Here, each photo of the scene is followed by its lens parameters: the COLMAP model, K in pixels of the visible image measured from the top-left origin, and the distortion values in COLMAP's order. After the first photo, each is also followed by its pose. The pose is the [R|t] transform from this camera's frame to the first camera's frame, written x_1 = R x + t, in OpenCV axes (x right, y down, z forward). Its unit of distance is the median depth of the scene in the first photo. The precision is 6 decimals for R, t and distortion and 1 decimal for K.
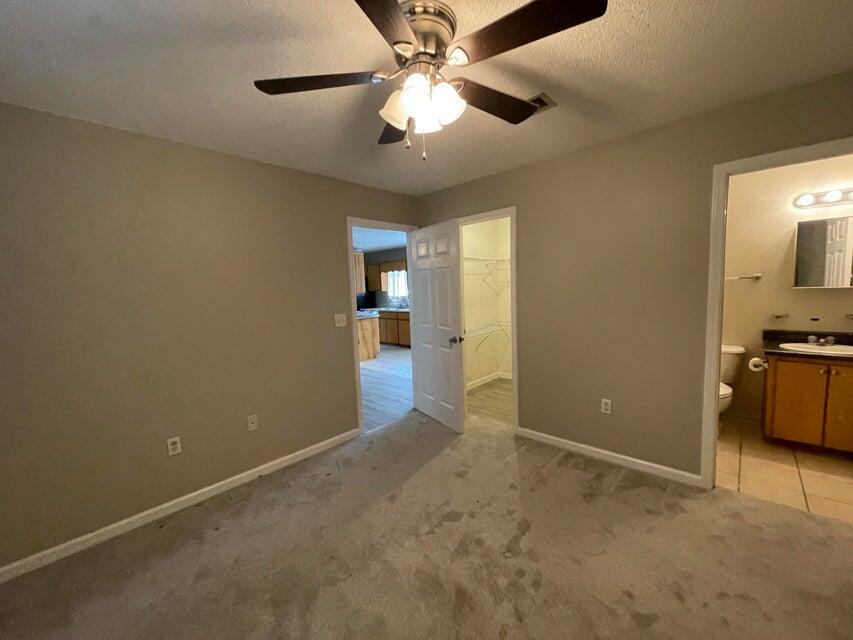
lens RADIAL K [[348.8, 0, 426.5], [0, 348.8, 320.0], [0, 0, 1]] dist [-0.015253, 0.000160]
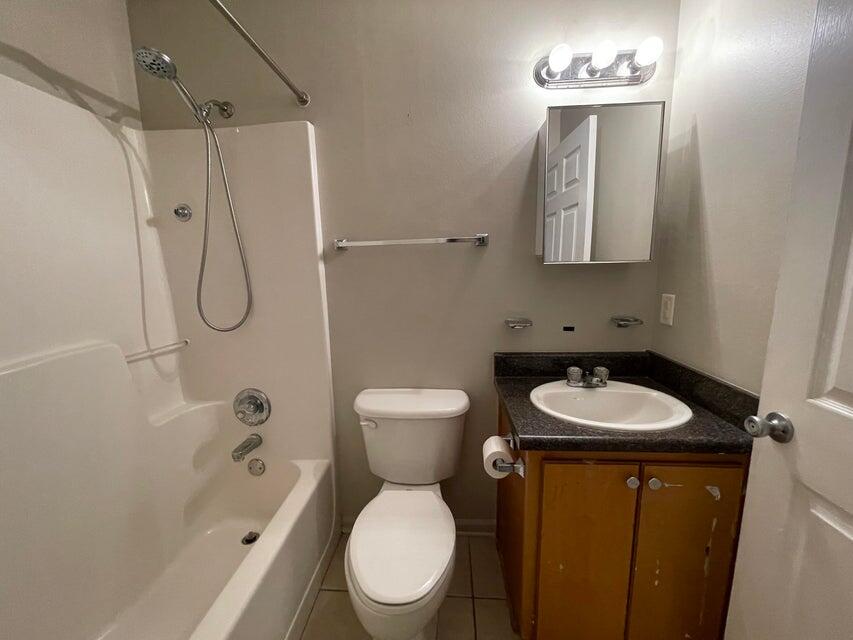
lens RADIAL K [[348.8, 0, 426.5], [0, 348.8, 320.0], [0, 0, 1]] dist [-0.015253, 0.000160]
pose [[0.762452, -0.085072, 0.641428, 0.644659], [0.045048, 0.995893, 0.078537, -0.063273], [-0.645475, -0.030986, 0.763153, 0.740260]]
